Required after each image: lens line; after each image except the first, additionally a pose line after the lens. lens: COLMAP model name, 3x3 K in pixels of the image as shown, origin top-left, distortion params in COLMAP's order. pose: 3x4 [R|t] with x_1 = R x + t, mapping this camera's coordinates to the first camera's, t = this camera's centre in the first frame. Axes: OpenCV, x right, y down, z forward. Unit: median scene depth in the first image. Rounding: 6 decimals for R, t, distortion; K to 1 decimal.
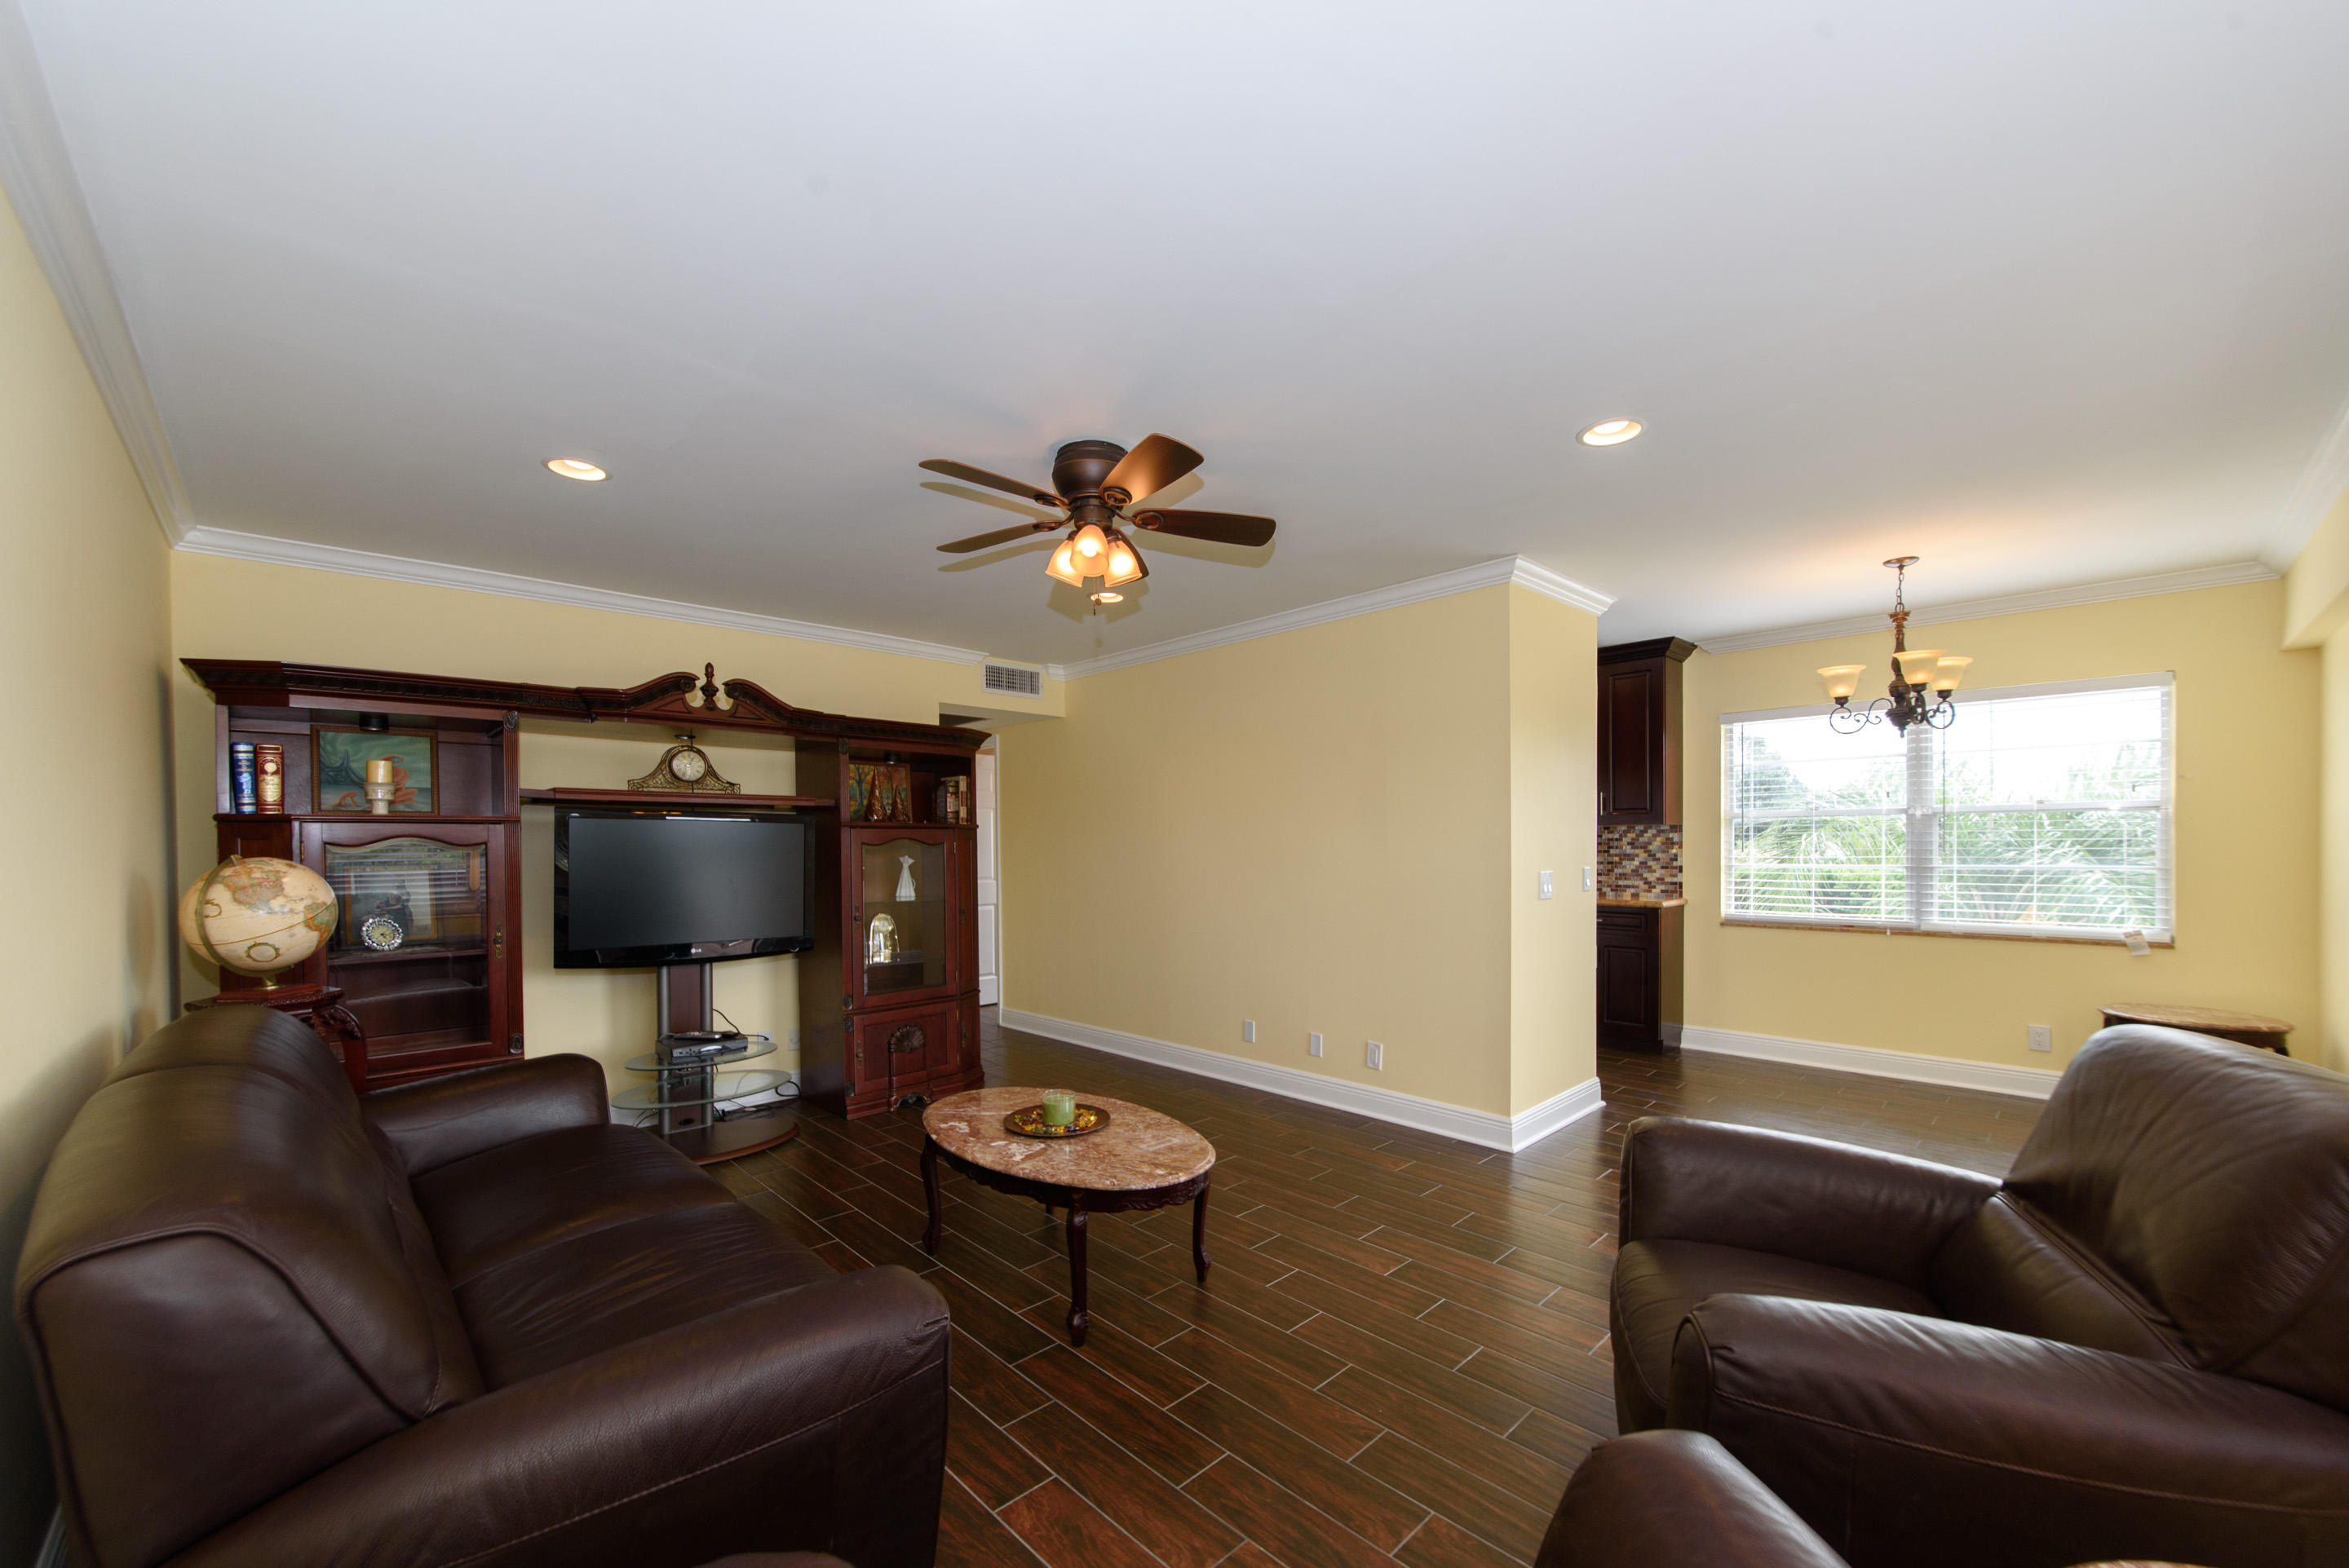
lens RADIAL K [[912.3, 0, 1186.5], [0, 912.3, 856.0], [0, 0, 1]] dist [-0.002478, 0.000167]
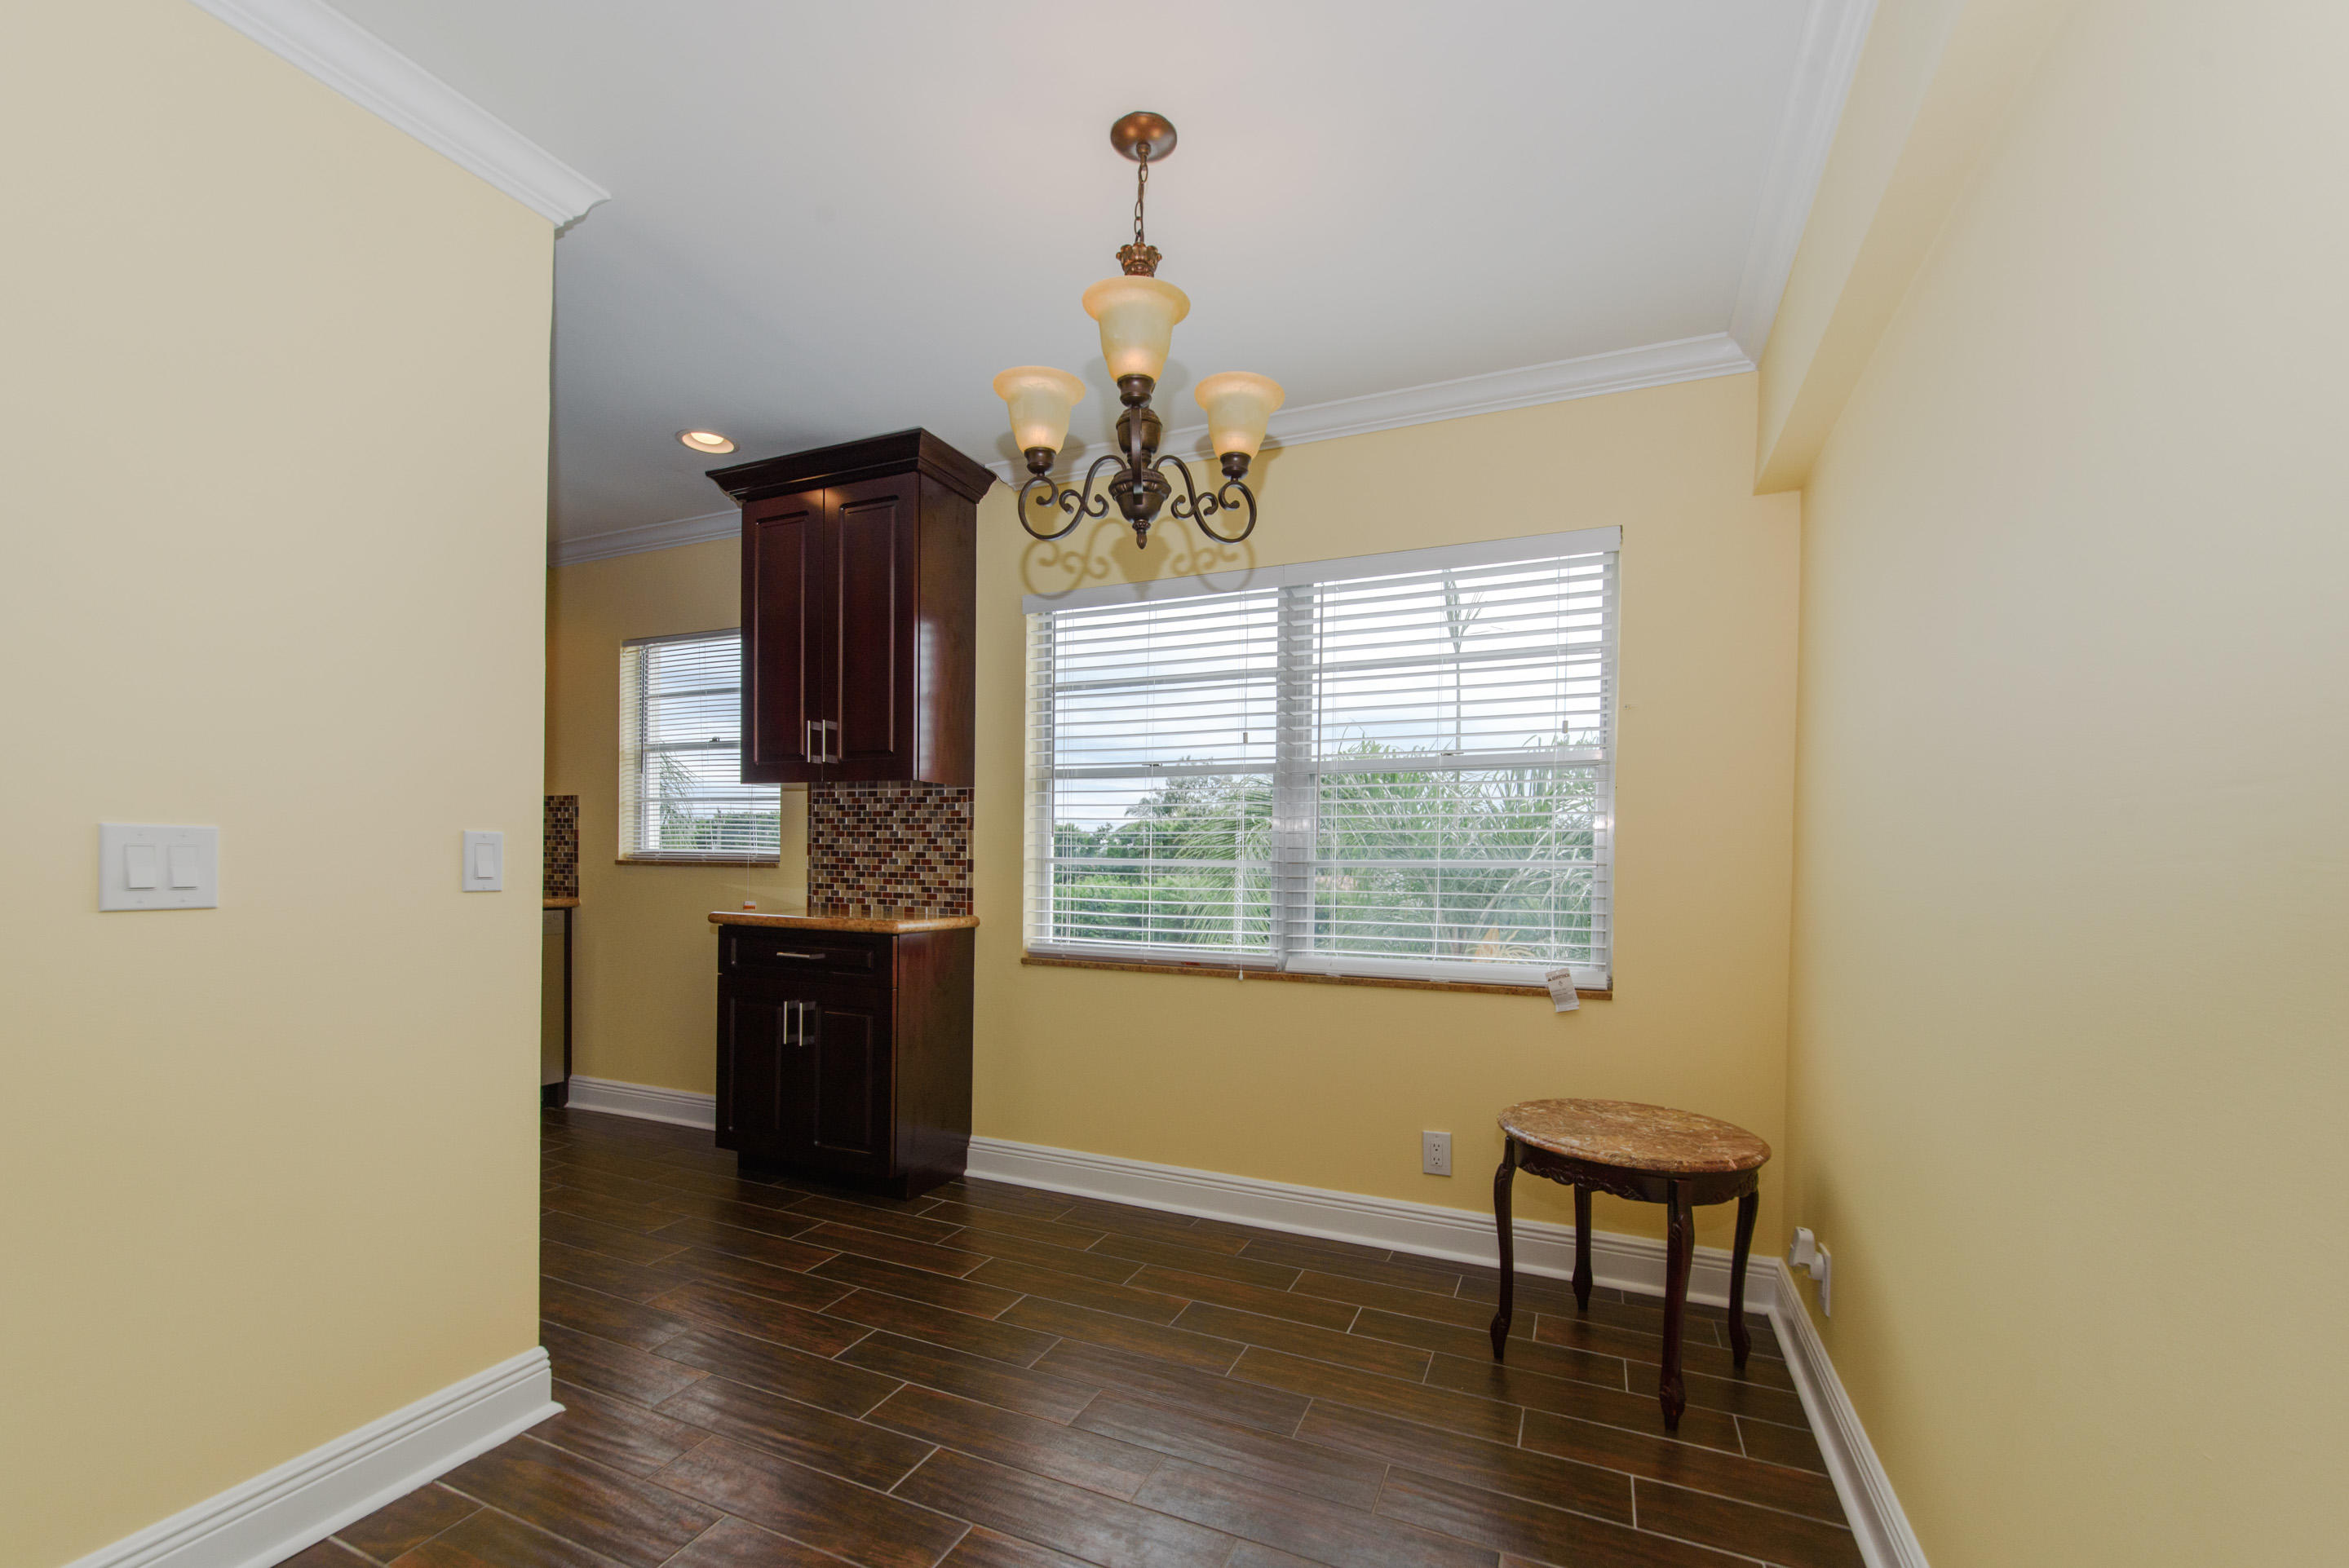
lens RADIAL K [[968.1, 0, 1170.5], [0, 968.1, 880.9], [0, 0, 1]] dist [-0.000317, -0.000127]
pose [[0.928867, 0.015398, 0.370094, 0.557728], [-0.017367, 0.999847, 0.001987, 0.026626], [-0.370007, -0.008273, 0.928992, 0.497427]]
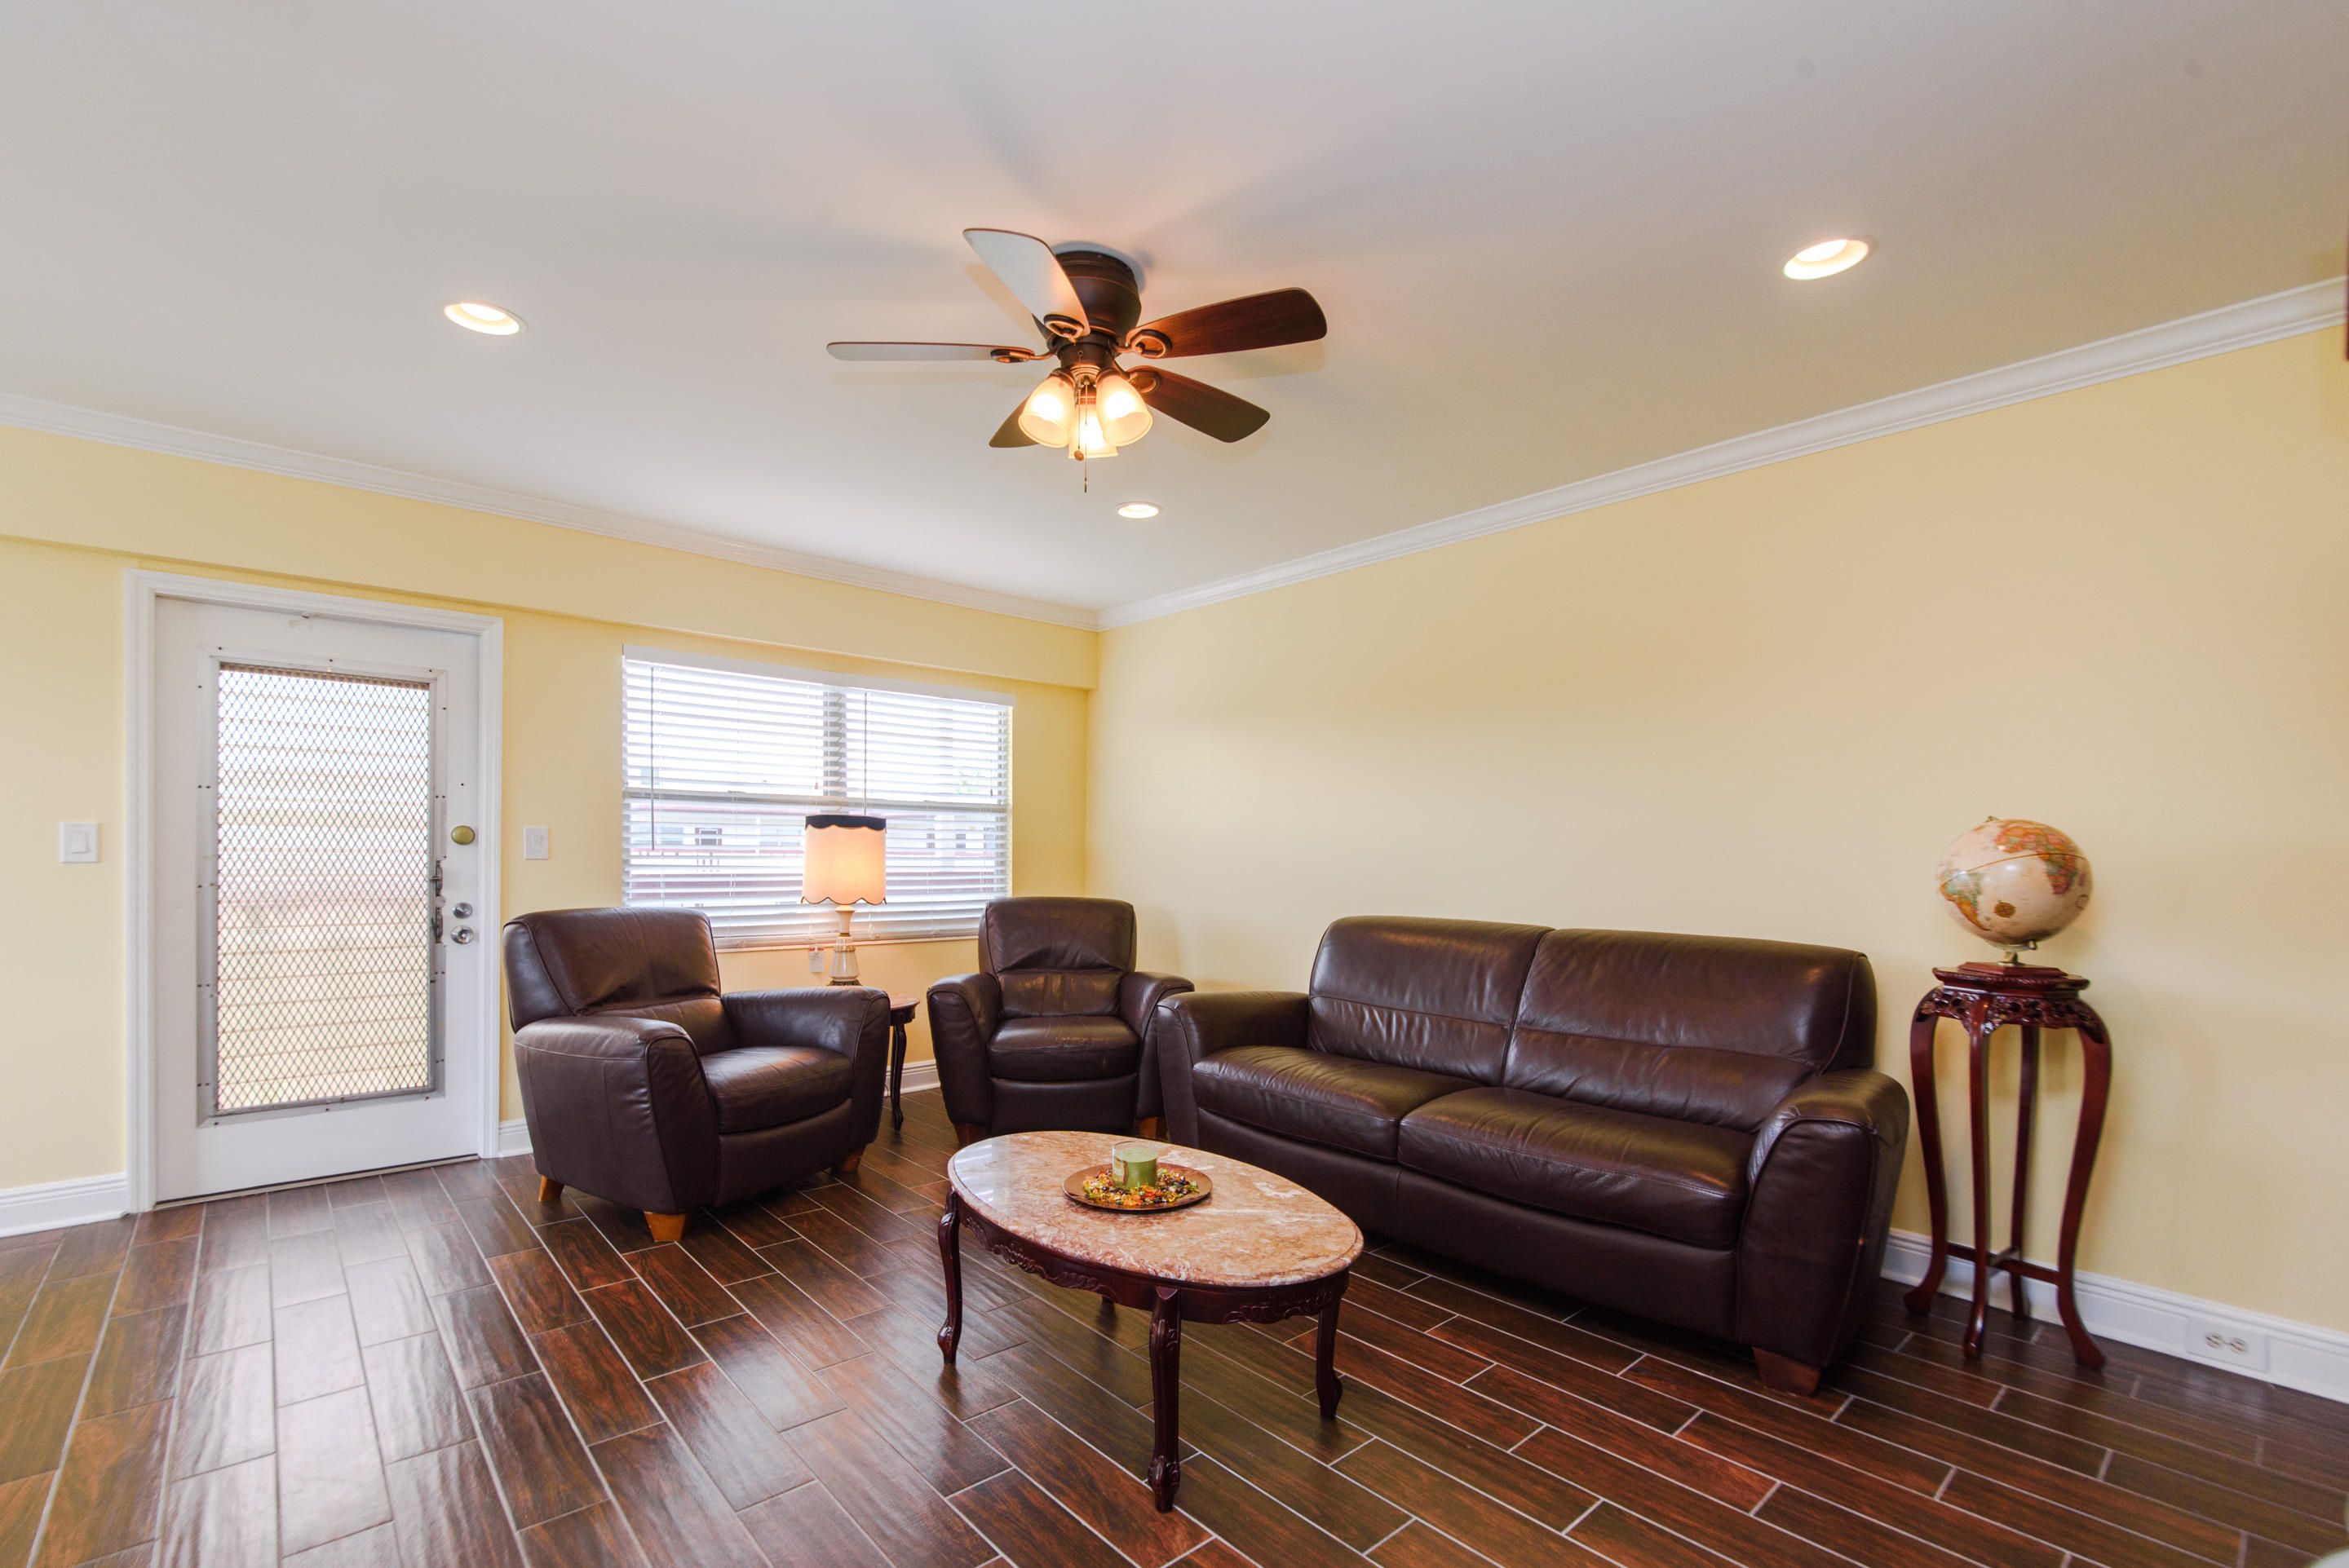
lens RADIAL K [[1007.2, 0, 1187.9], [0, 1007.2, 865.4], [0, 0, 1]] dist [-0.017197, 0.003275]
pose [[-0.999457, -0.003859, 0.032712, -0.131854], [-0.003021, 0.999667, 0.025634, 0.013772], [-0.032800, 0.025522, -0.999136, 1.134720]]
